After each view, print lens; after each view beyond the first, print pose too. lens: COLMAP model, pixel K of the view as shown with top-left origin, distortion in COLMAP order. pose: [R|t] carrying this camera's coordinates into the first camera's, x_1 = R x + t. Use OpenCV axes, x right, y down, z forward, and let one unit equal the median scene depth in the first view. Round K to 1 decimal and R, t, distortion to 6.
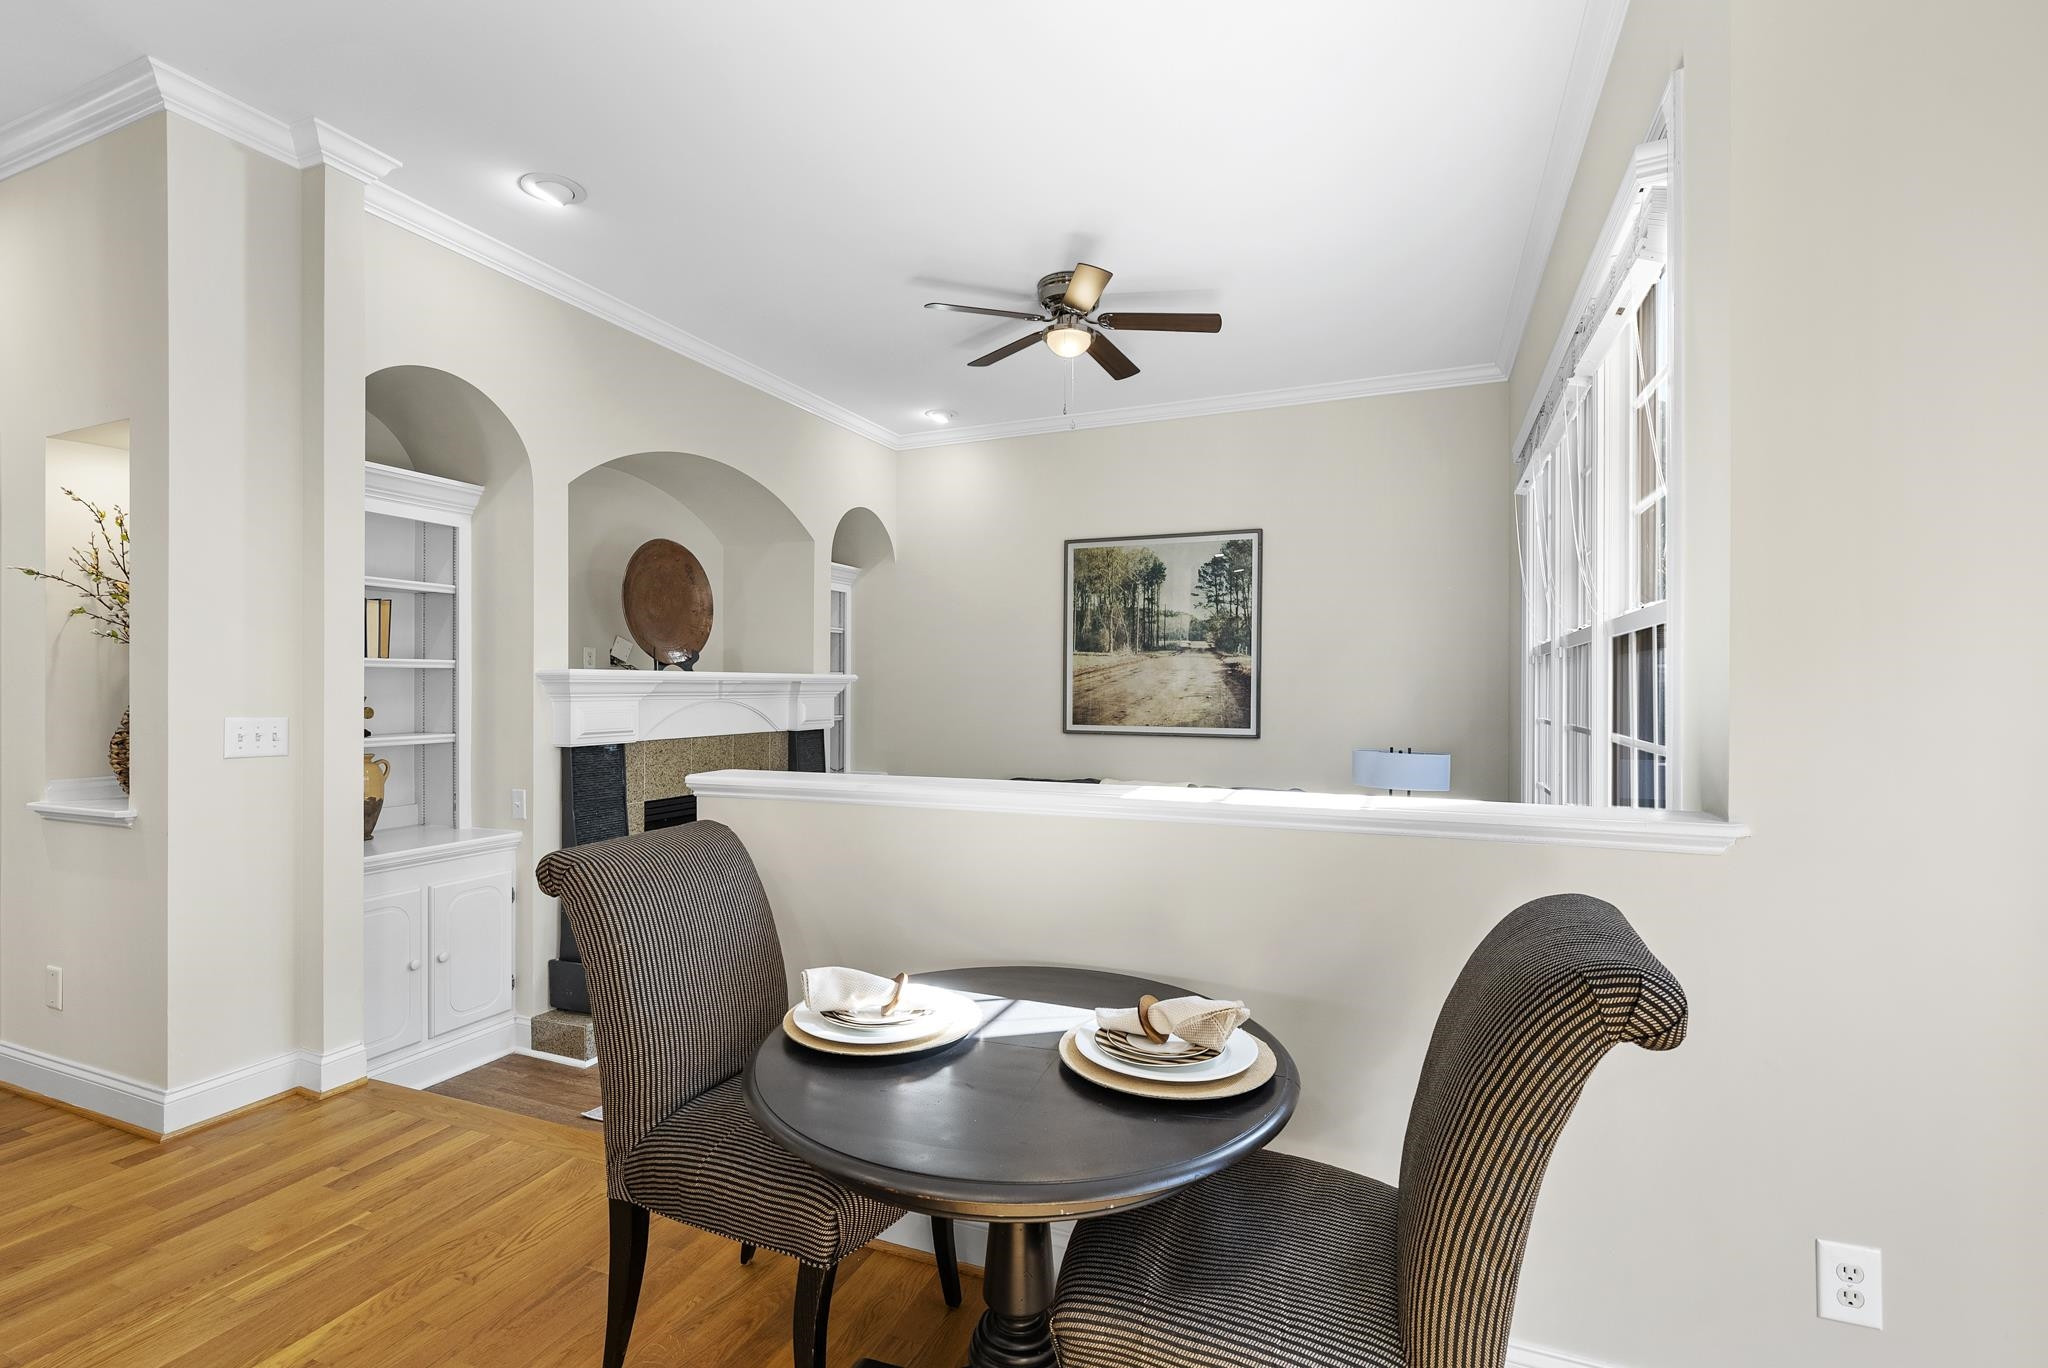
lens RADIAL K [[918.9, 0, 1021.4], [0, 918.9, 690.1], [0, 0, 1]] dist [-0.001491, 0.000431]
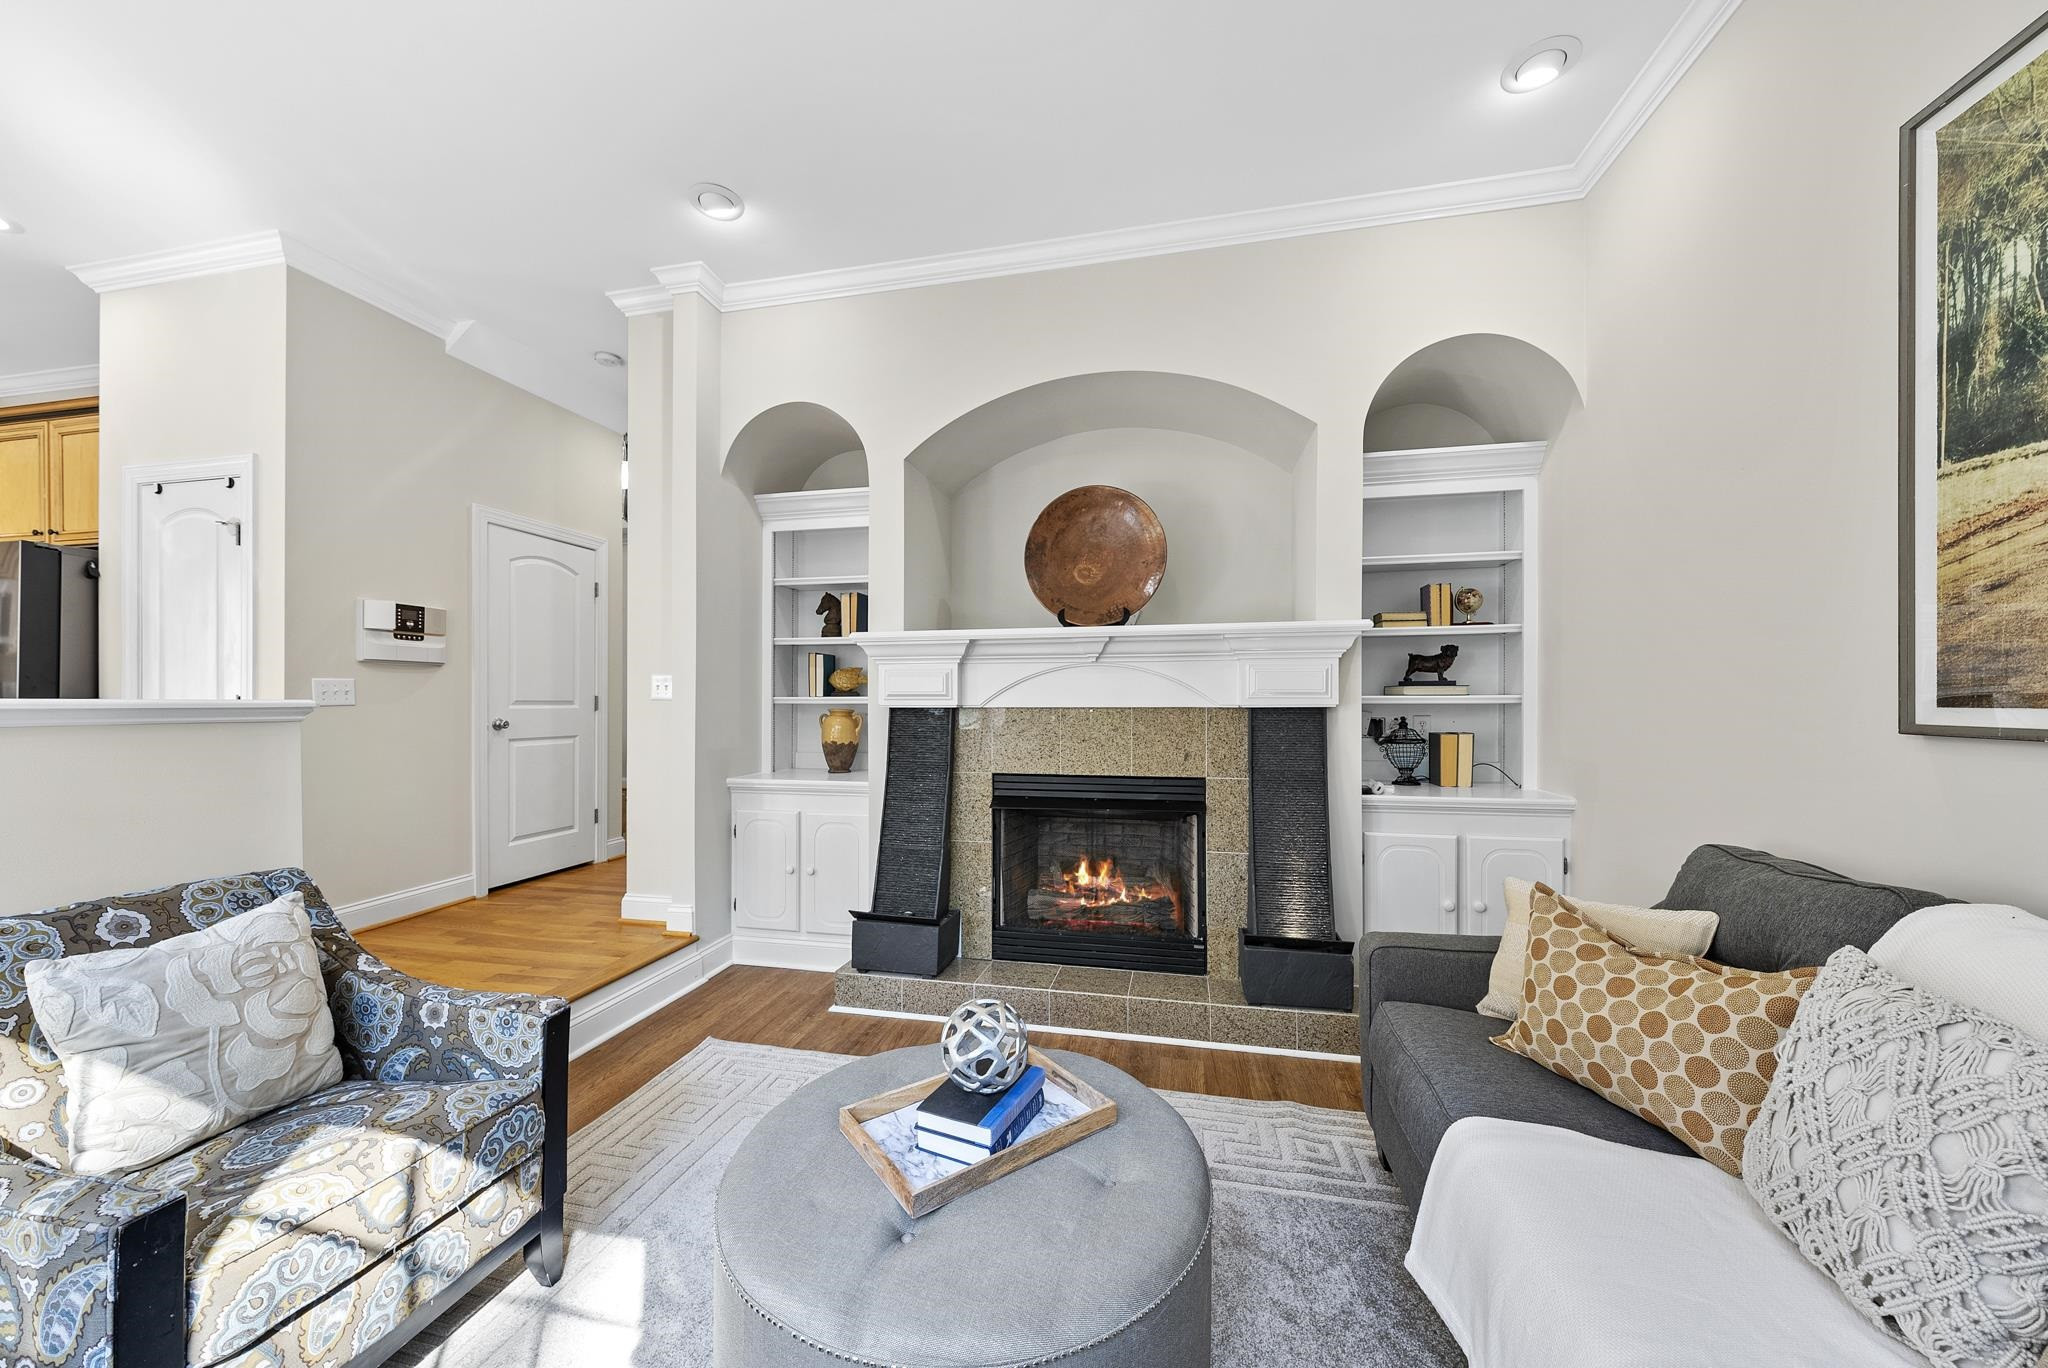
lens RADIAL K [[739.5, 0, 1025.3], [0, 739.5, 692.9], [0, 0, 1]] dist [0.000363, 0.000166]
pose [[0.179701, -0.013078, -0.983634, 0.262029], [-0.002721, 0.999901, -0.013791, 0.039961], [0.983718, 0.005155, 0.179648, 0.711131]]
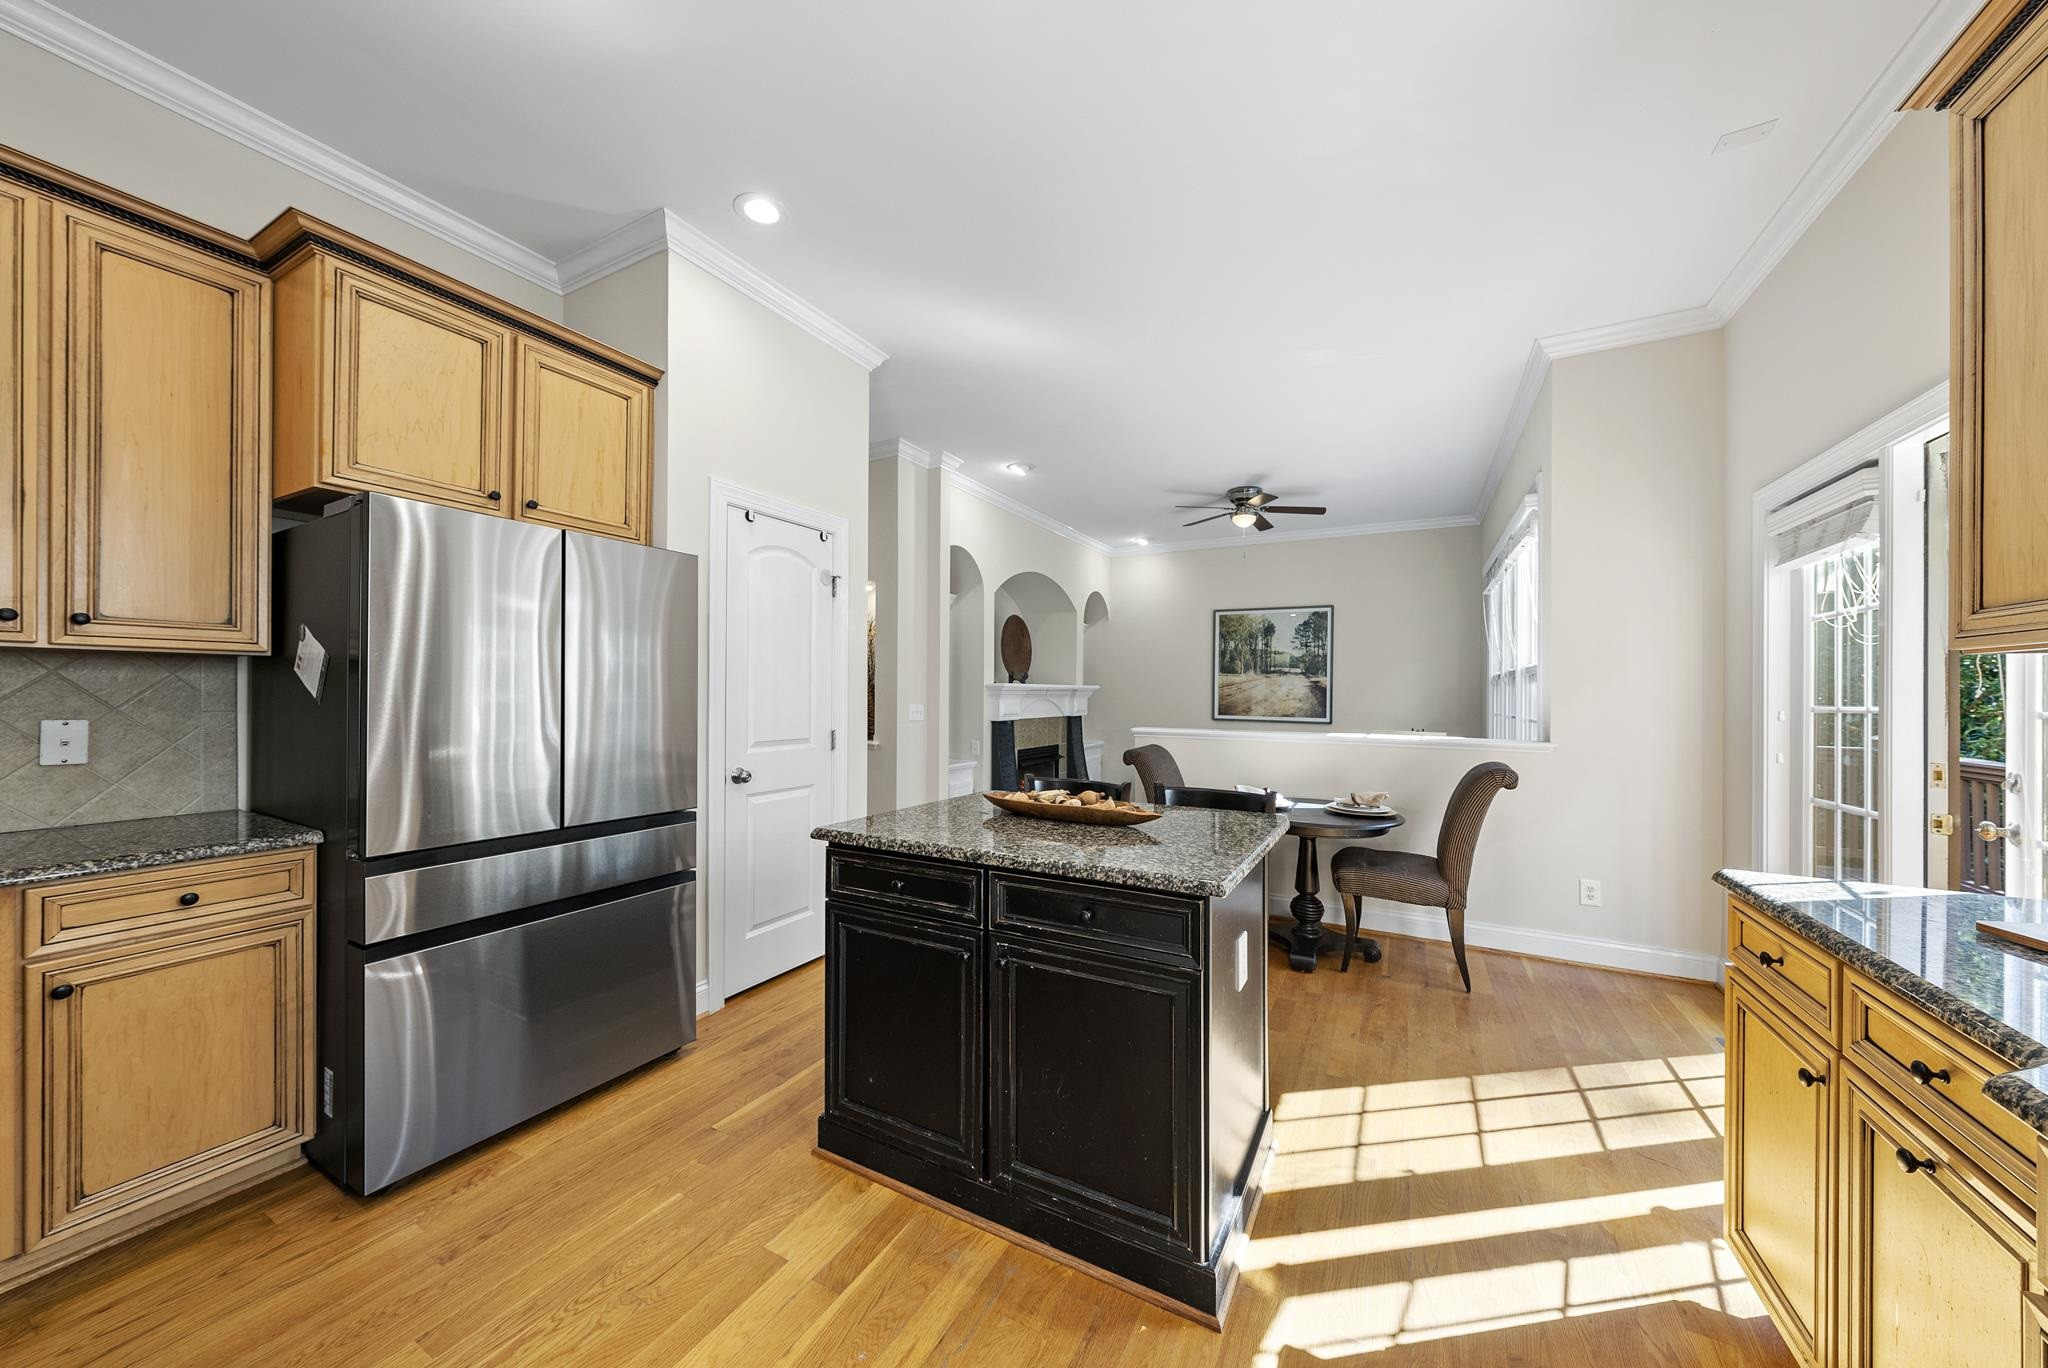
lens RADIAL K [[706.5, 0, 1022.6], [0, 706.5, 680.7], [0, 0, 1]] dist [0.000217, -0.000519]
pose [[0.995404, 0.008216, -0.095413, -0.202527], [-0.009933, 0.999797, -0.017530, -0.000619], [0.095250, 0.018397, 0.995283, -0.406886]]
